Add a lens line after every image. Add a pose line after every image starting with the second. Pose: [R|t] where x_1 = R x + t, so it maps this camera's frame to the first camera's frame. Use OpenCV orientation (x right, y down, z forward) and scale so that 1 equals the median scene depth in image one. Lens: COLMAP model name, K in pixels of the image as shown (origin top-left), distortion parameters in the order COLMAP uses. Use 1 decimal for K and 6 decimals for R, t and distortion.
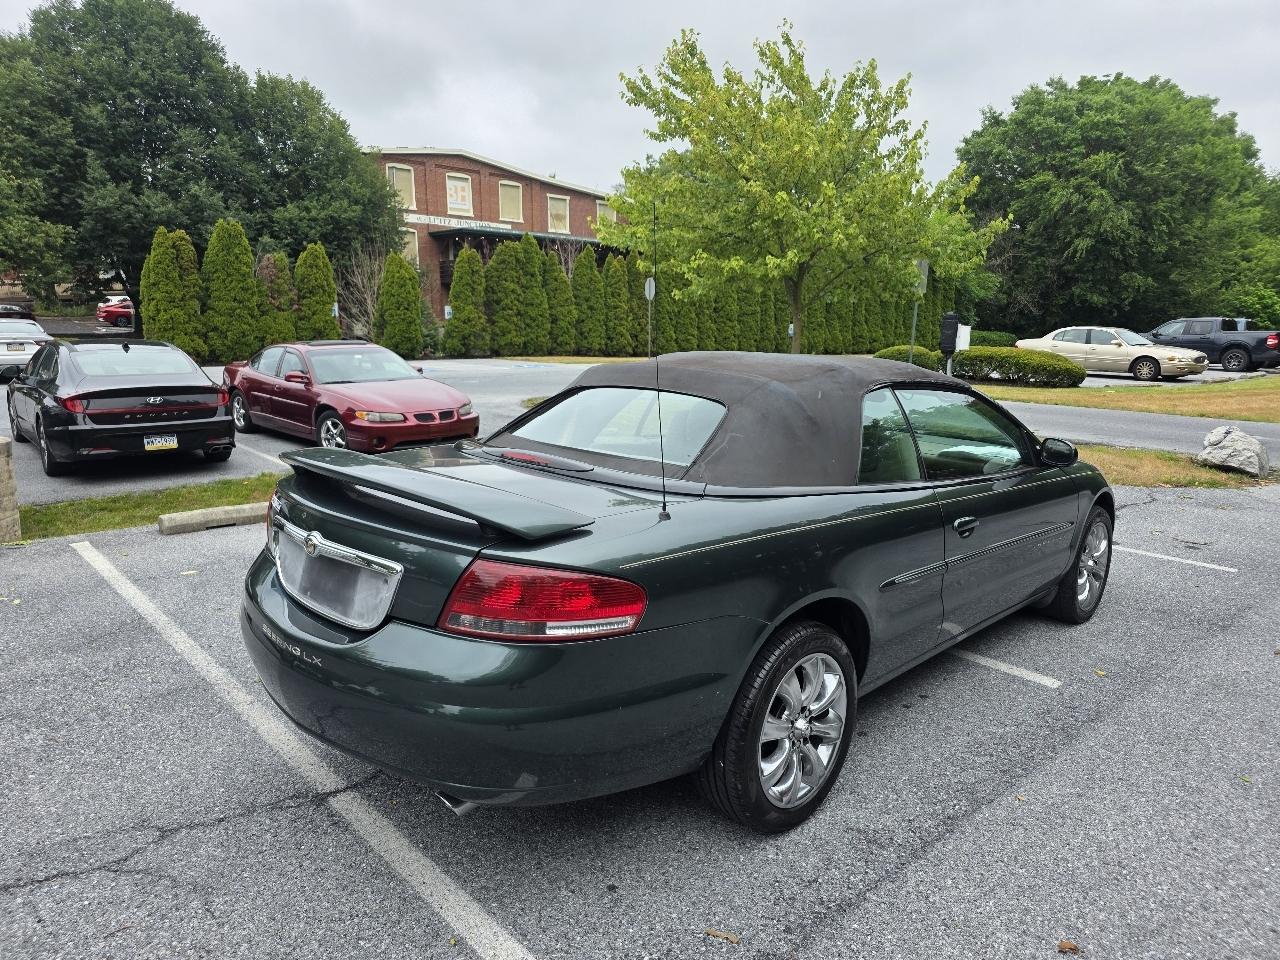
lens RADIAL K [[858.1, 0, 658.5], [0, 858.1, 493.5], [0, 0, 1]] dist [0.044004, -0.040324]
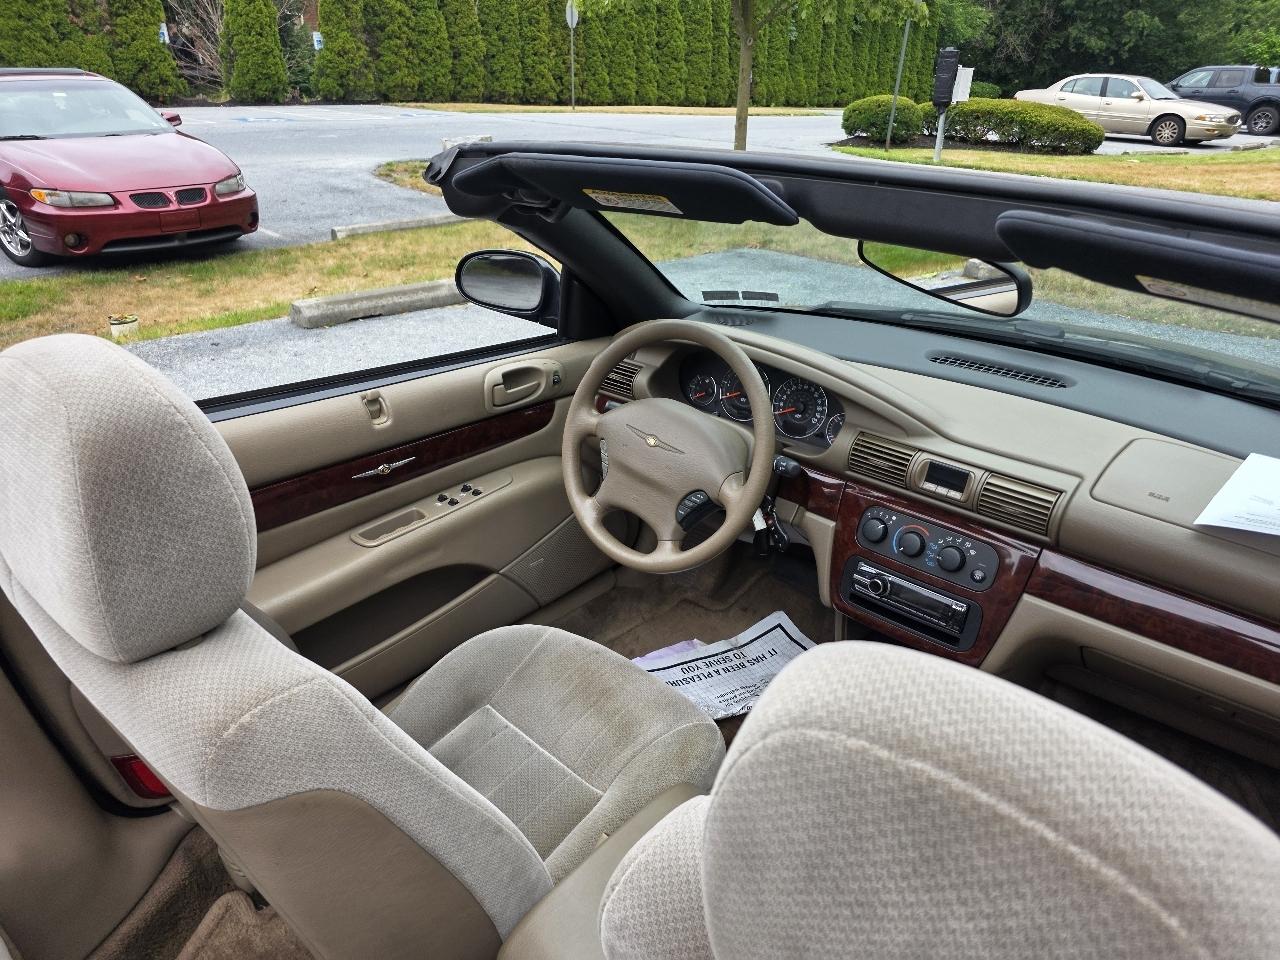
lens RADIAL K [[858.1, 0, 661.0], [0, 858.1, 486.8], [0, 0, 1]] dist [0.044004, -0.040324]
pose [[0.998314, -0.009452, 0.057269, 0.026021], [-0.005345, 0.967489, 0.252856, -0.019505], [-0.057797, -0.252736, 0.965808, 0.127538]]
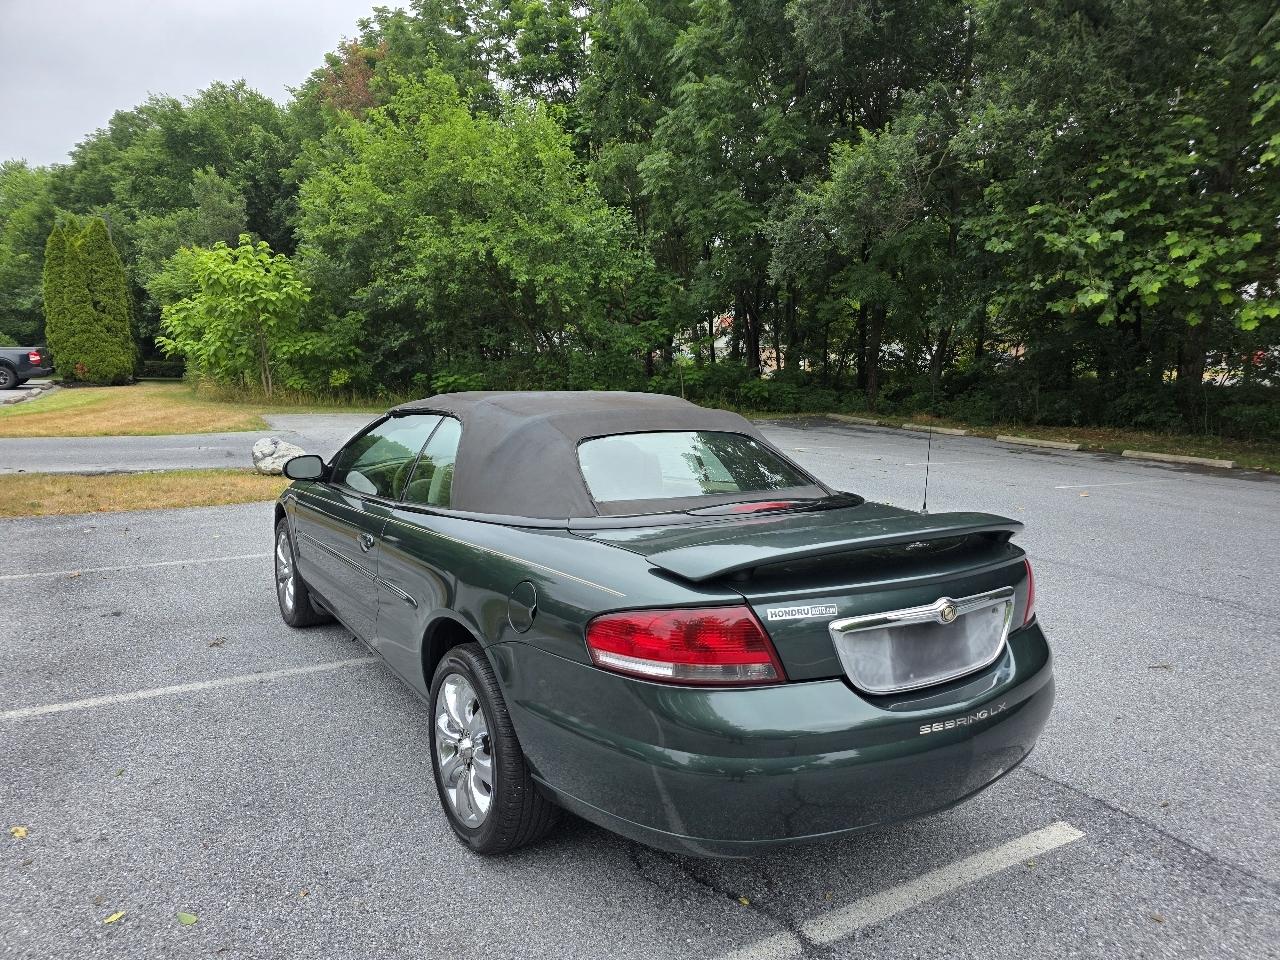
lens RADIAL K [[858.1, 0, 654.9], [0, 858.1, 506.4], [0, 0, 1]] dist [0.044004, -0.040324]
pose [[0.215718, -0.174488, 0.960739, -0.122801], [0.174221, 0.974995, 0.137959, -0.021577], [-0.960788, 0.137621, 0.240723, 0.095715]]
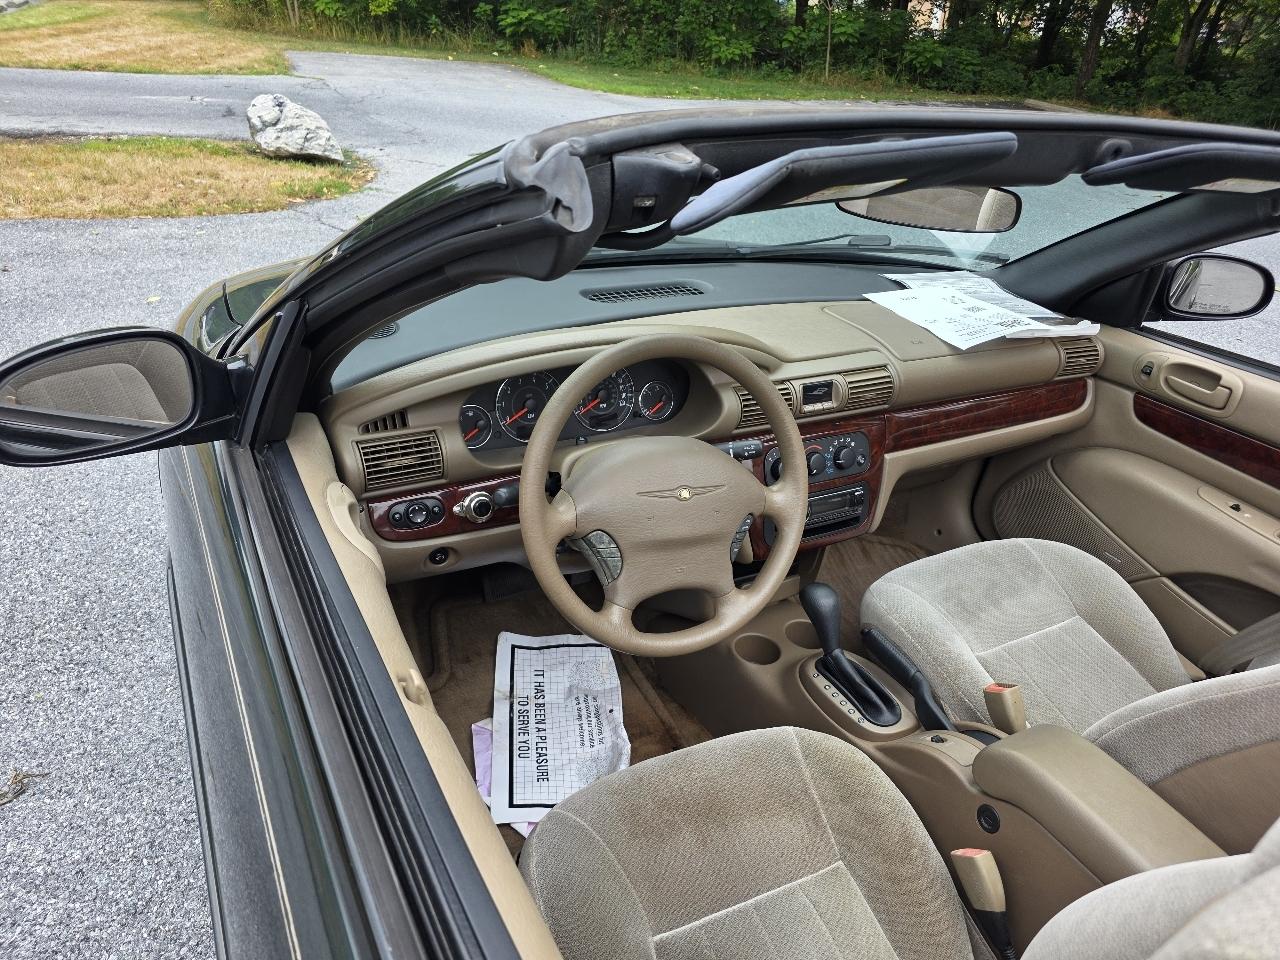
lens RADIAL K [[858.1, 0, 634.6], [0, 858.1, 497.6], [0, 0, 1]] dist [0.044004, -0.040324]
pose [[0.317653, -0.465712, 0.825959, -0.004338], [0.115919, 0.883614, 0.453640, -0.027119], [-0.941095, -0.048356, 0.334668, 0.165635]]
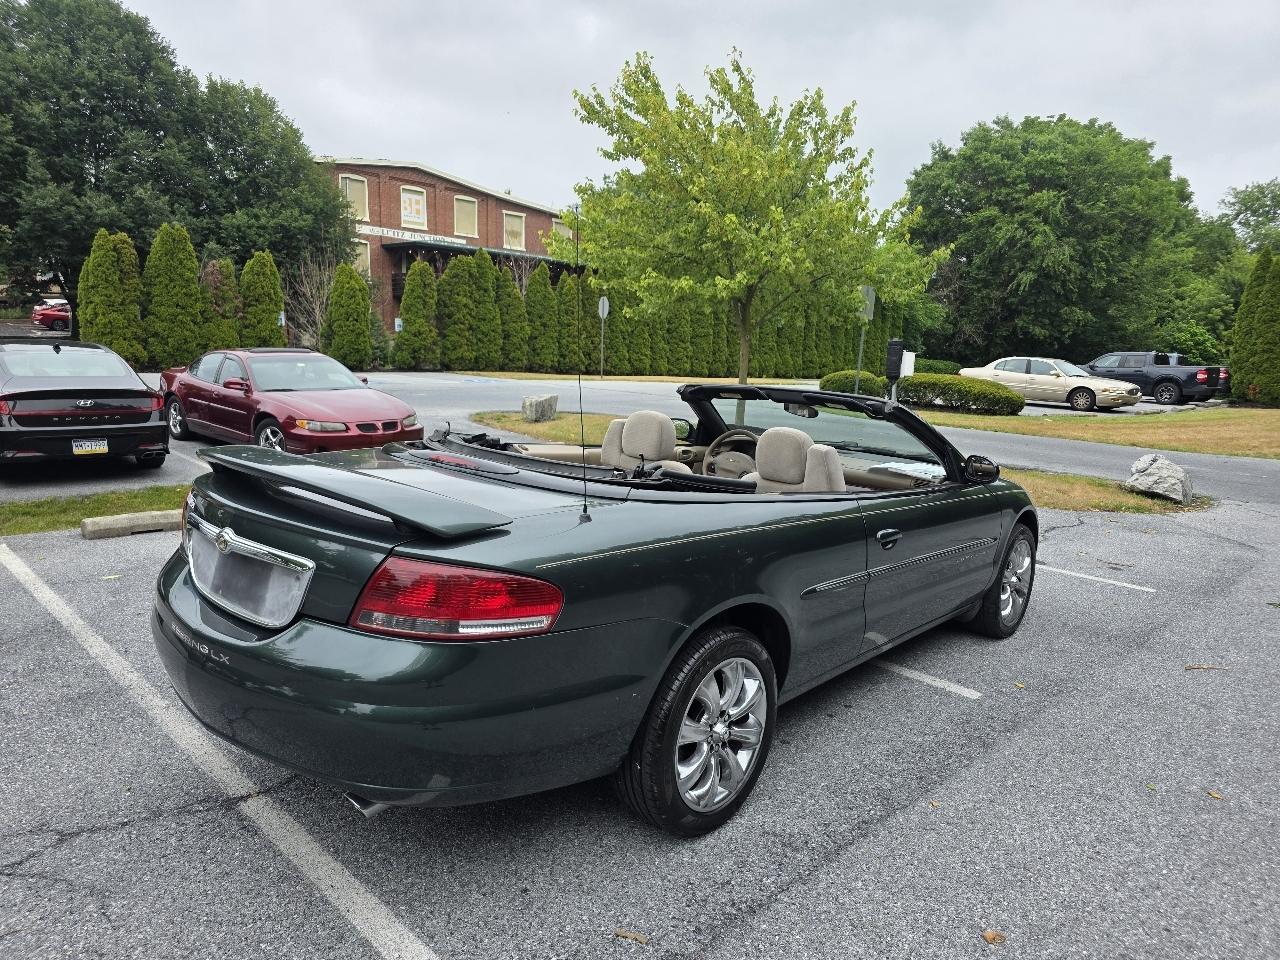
lens RADIAL K [[858.1, 0, 653.4], [0, 858.1, 498.5], [0, 0, 1]] dist [0.044004, -0.040324]
pose [[0.998582, 0.019344, 0.049589, 0.003342], [-0.018478, 0.999670, -0.017869, 0.001839], [-0.049918, 0.016928, 0.998610, -0.000809]]
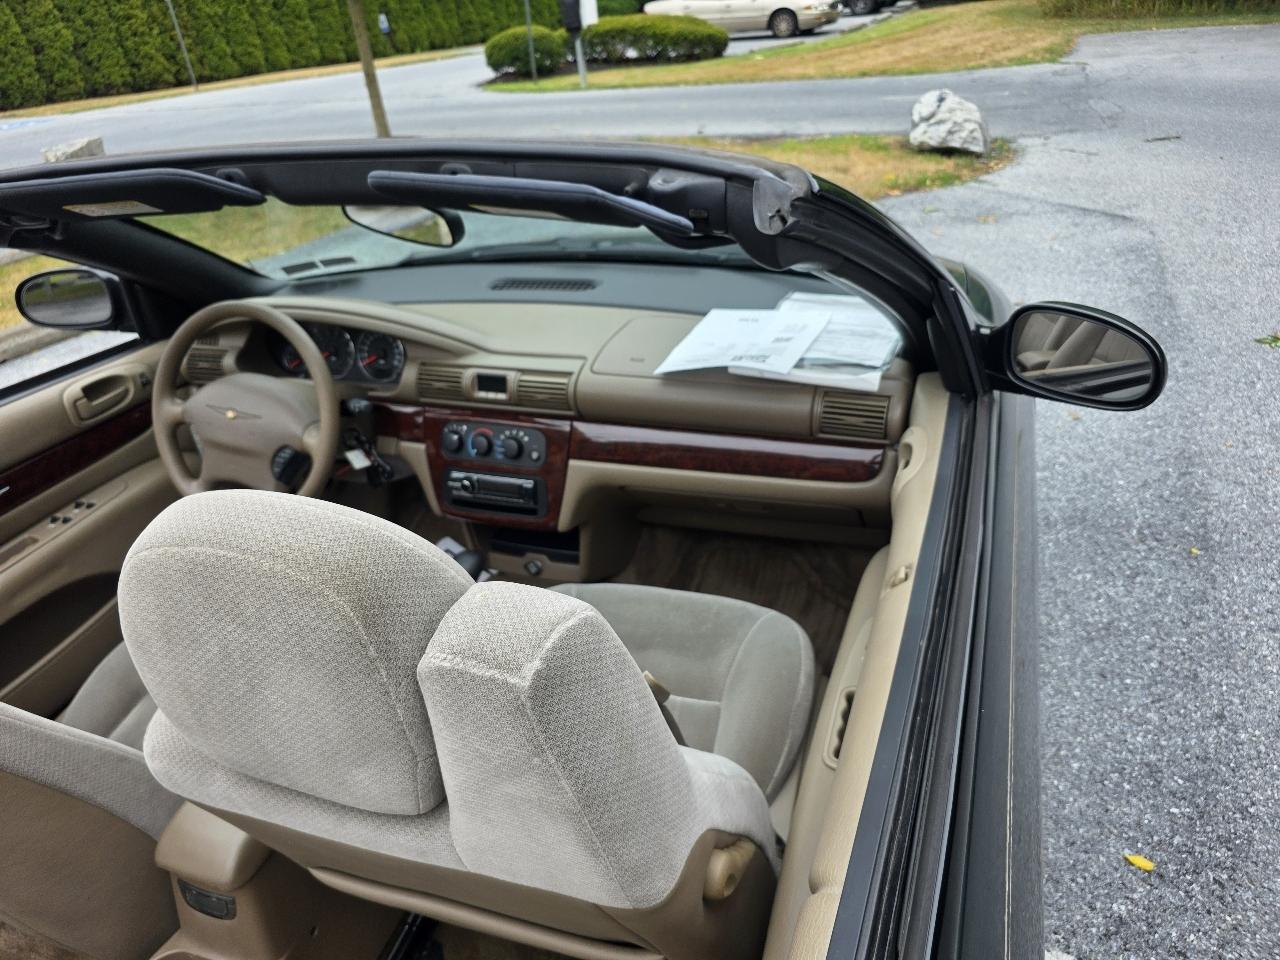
lens RADIAL K [[858.1, 0, 642.4], [0, 858.1, 493.2], [0, 0, 1]] dist [0.044004, -0.040324]
pose [[0.916510, -0.278929, 0.286720, 0.035239], [0.176923, 0.925520, 0.334831, -0.018734], [-0.358759, -0.256148, 0.897597, 0.115704]]
